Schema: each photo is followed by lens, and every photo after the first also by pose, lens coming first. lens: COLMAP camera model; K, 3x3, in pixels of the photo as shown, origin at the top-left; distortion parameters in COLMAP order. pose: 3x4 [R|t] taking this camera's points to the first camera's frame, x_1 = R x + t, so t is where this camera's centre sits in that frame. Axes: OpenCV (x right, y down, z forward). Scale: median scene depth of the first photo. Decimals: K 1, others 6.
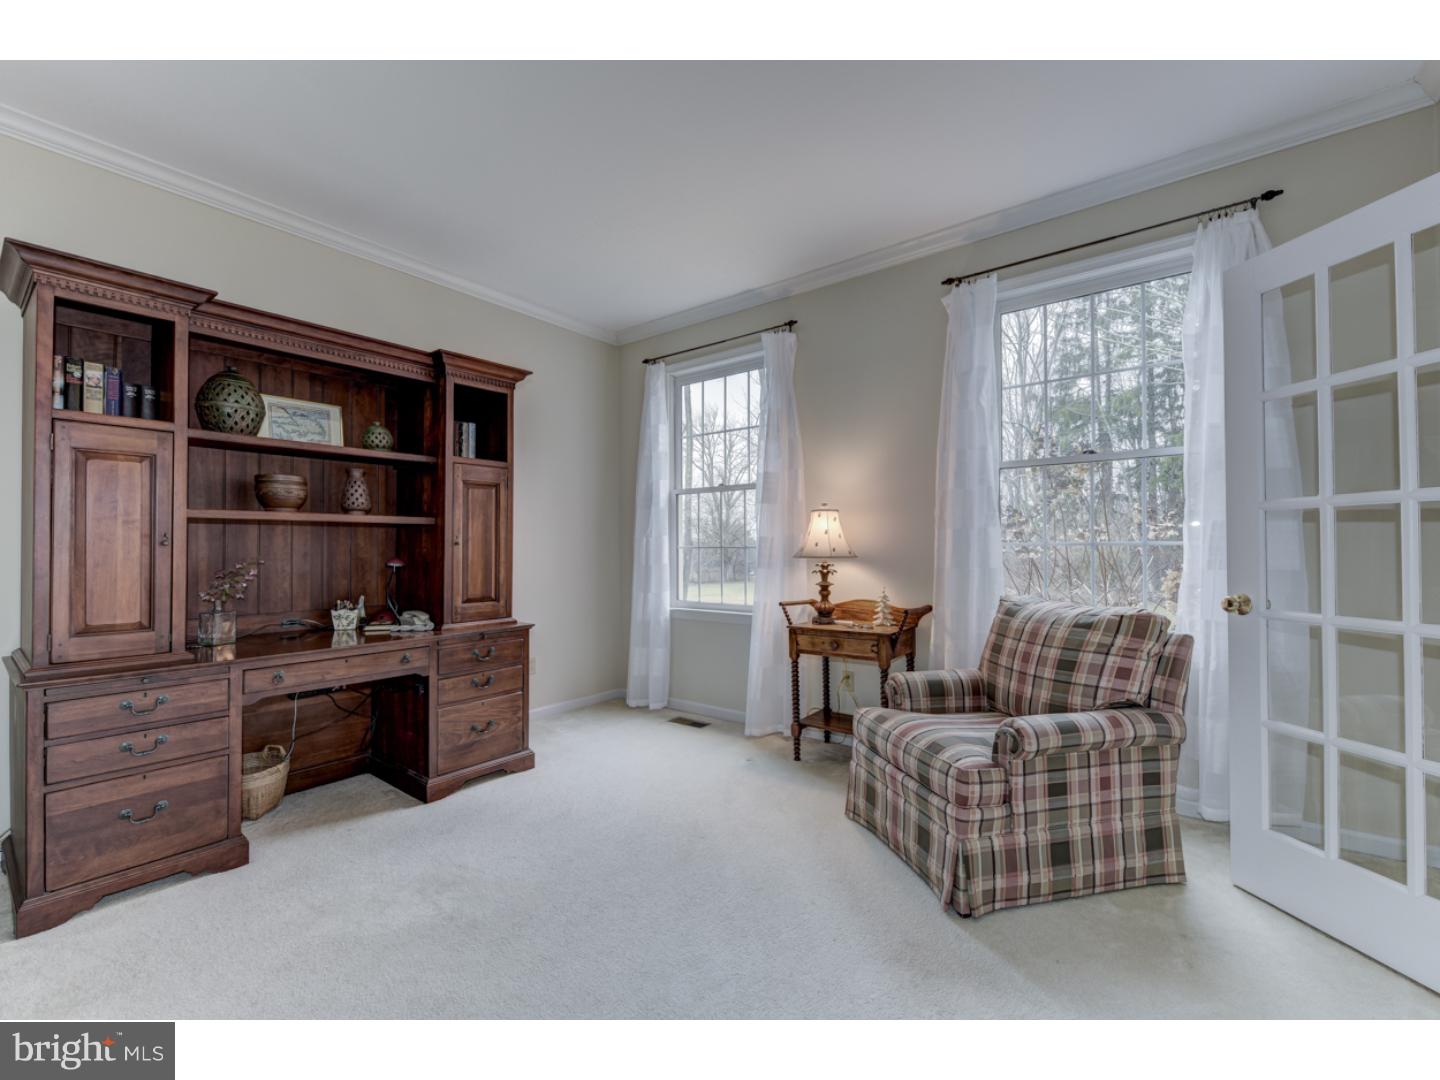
lens RADIAL K [[623.8, 0, 720.1], [0, 623.8, 543.3], [0, 0, 1]] dist [-0.001472, -0.001060]
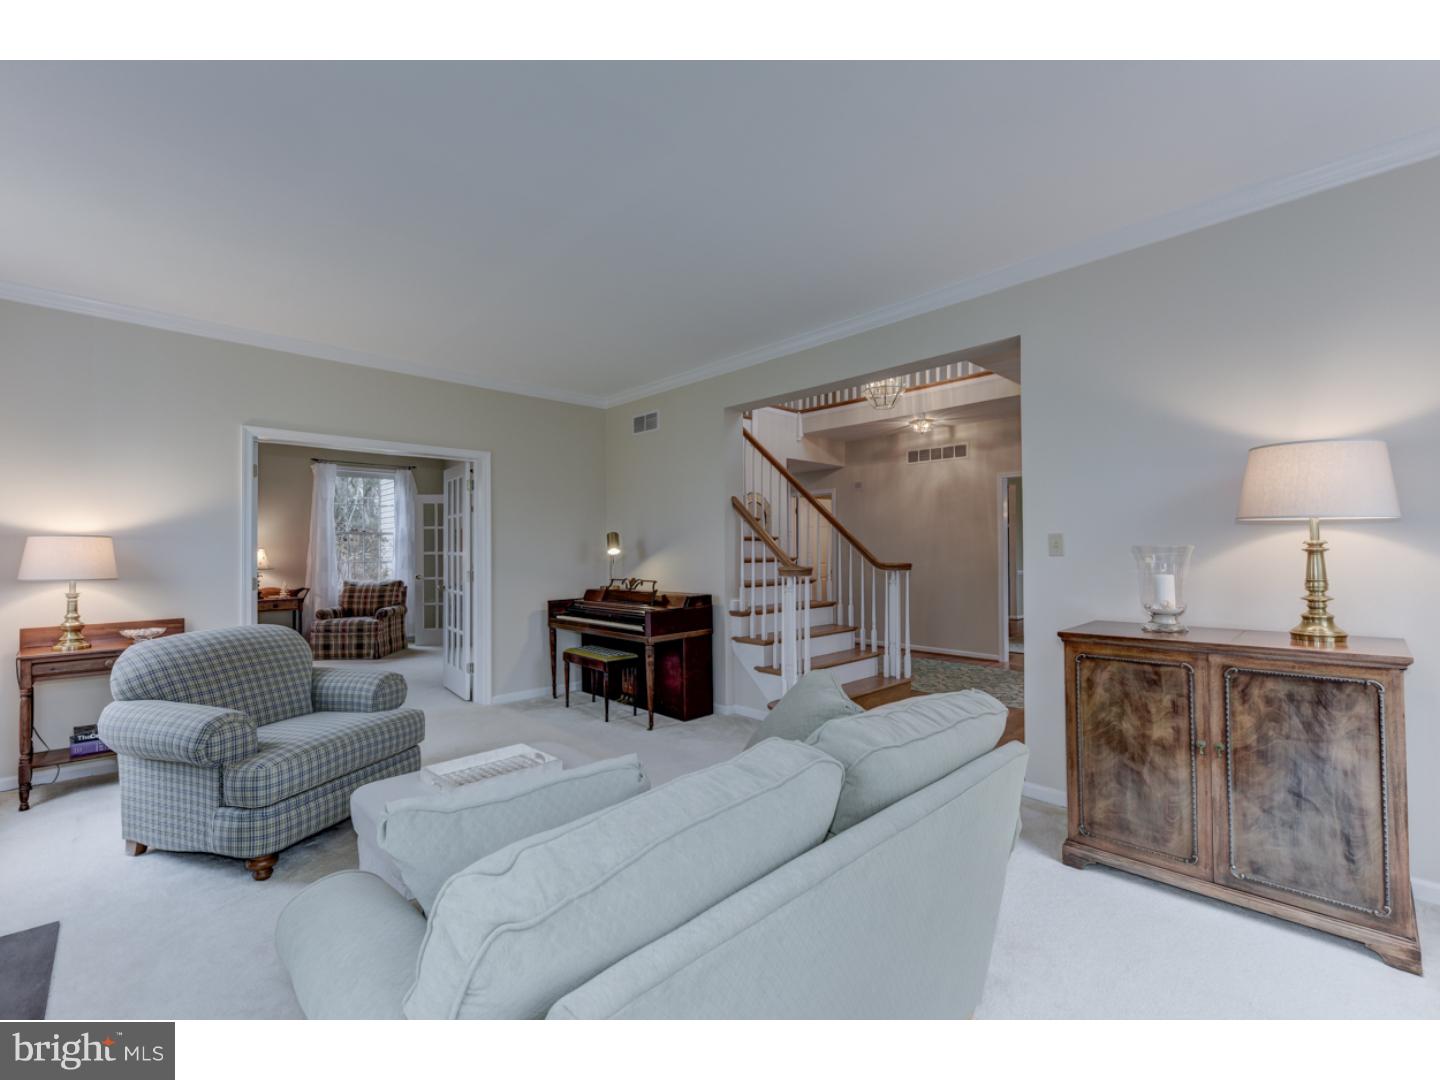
lens RADIAL K [[623.8, 0, 720.1], [0, 623.8, 543.3], [0, 0, 1]] dist [-0.001472, -0.001060]
pose [[0.143825, 0.017652, 0.989446, -2.648767], [0.000641, 0.999839, -0.017931, -0.043905], [-0.989603, 0.003213, 0.143791, -1.407861]]
